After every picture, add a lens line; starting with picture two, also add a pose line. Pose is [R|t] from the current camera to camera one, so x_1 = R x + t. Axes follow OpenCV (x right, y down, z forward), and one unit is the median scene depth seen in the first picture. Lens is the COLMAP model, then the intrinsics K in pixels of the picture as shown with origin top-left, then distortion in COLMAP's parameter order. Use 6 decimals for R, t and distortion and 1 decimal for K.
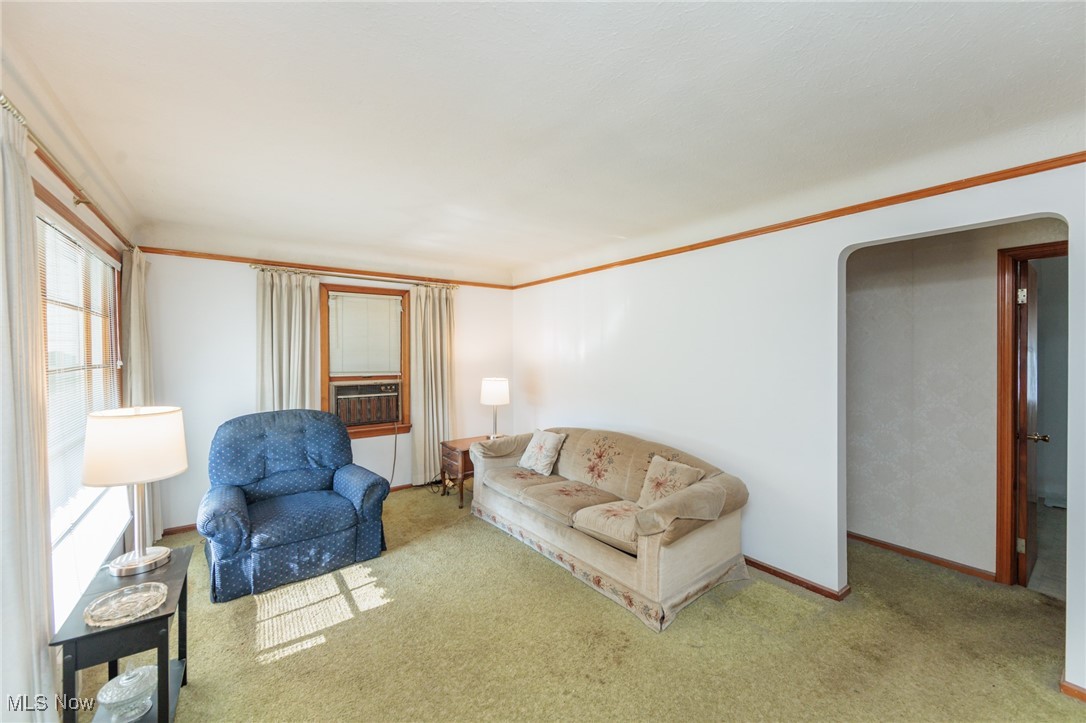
lens RADIAL K [[430.9, 0, 545.9], [0, 430.9, 354.9], [0, 0, 1]] dist [-0.001608, -0.000750]
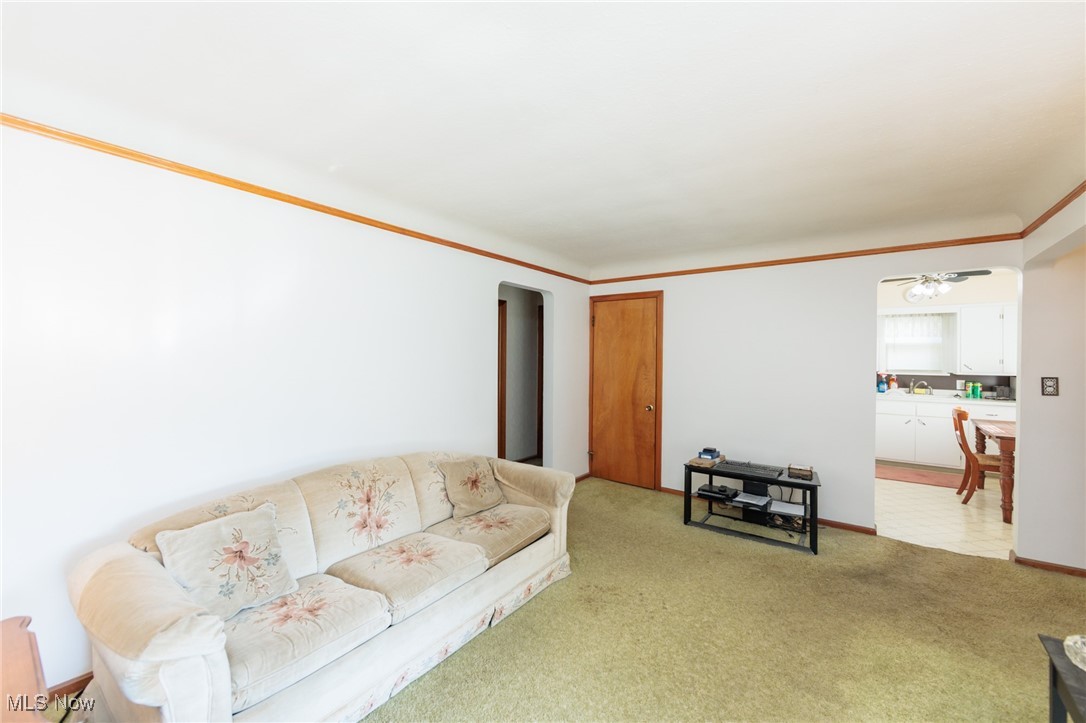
lens RADIAL K [[430.9, 0, 534.0], [0, 430.9, 357.8], [0, 0, 1]] dist [-0.001608, -0.000750]
pose [[-0.271256, -0.013638, 0.962411, -0.581209], [0.001909, 0.999890, 0.014707, 0.003557], [-0.962505, 0.005827, -0.271200, 0.920629]]
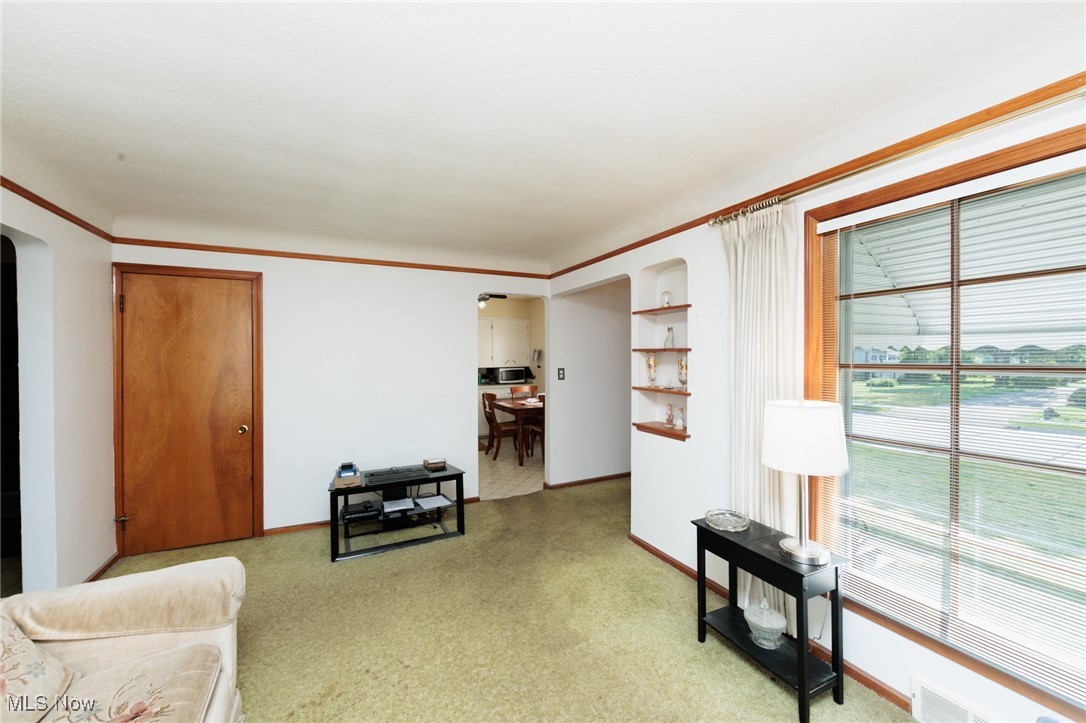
lens RADIAL K [[430.9, 0, 549.1], [0, 430.9, 353.6], [0, 0, 1]] dist [-0.001608, -0.000750]
pose [[-0.985070, -0.002574, 0.172138, -0.258895], [-0.000643, 0.999936, 0.011273, -0.004887], [-0.172156, 0.010994, -0.985008, 1.058504]]
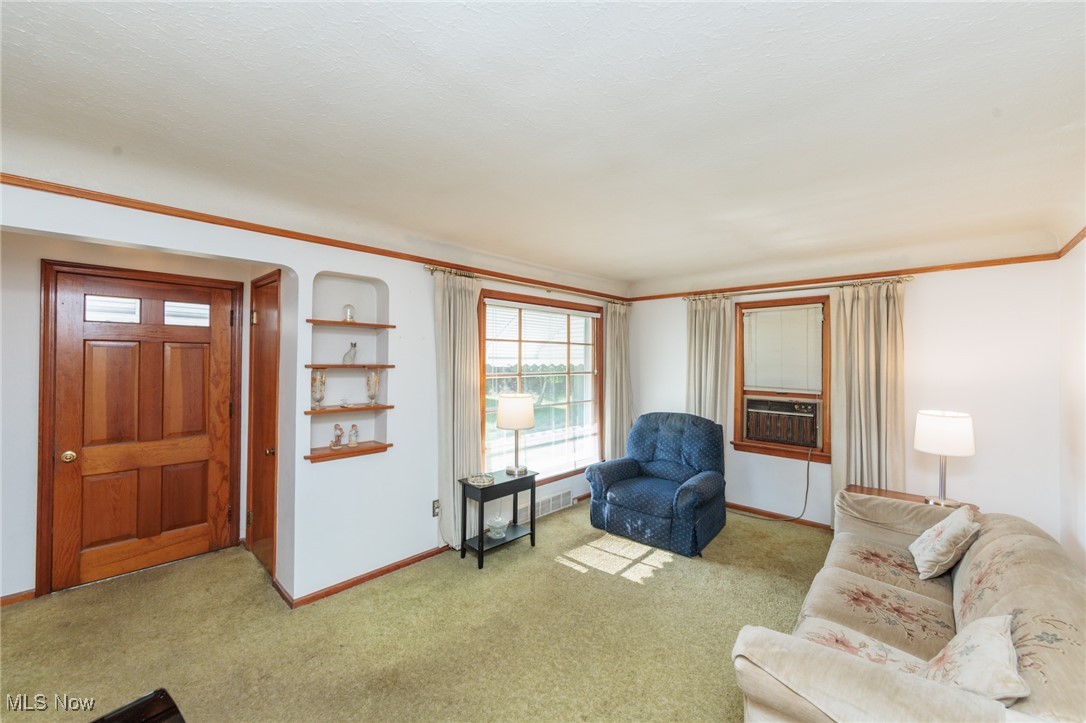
lens RADIAL K [[430.9, 0, 538.3], [0, 430.9, 356.5], [0, 0, 1]] dist [-0.001608, -0.000750]
pose [[0.155218, -0.003573, -0.987874, 0.540108], [-0.012579, 0.999905, -0.005593, -0.022125], [0.987800, 0.013295, 0.155158, 0.388771]]
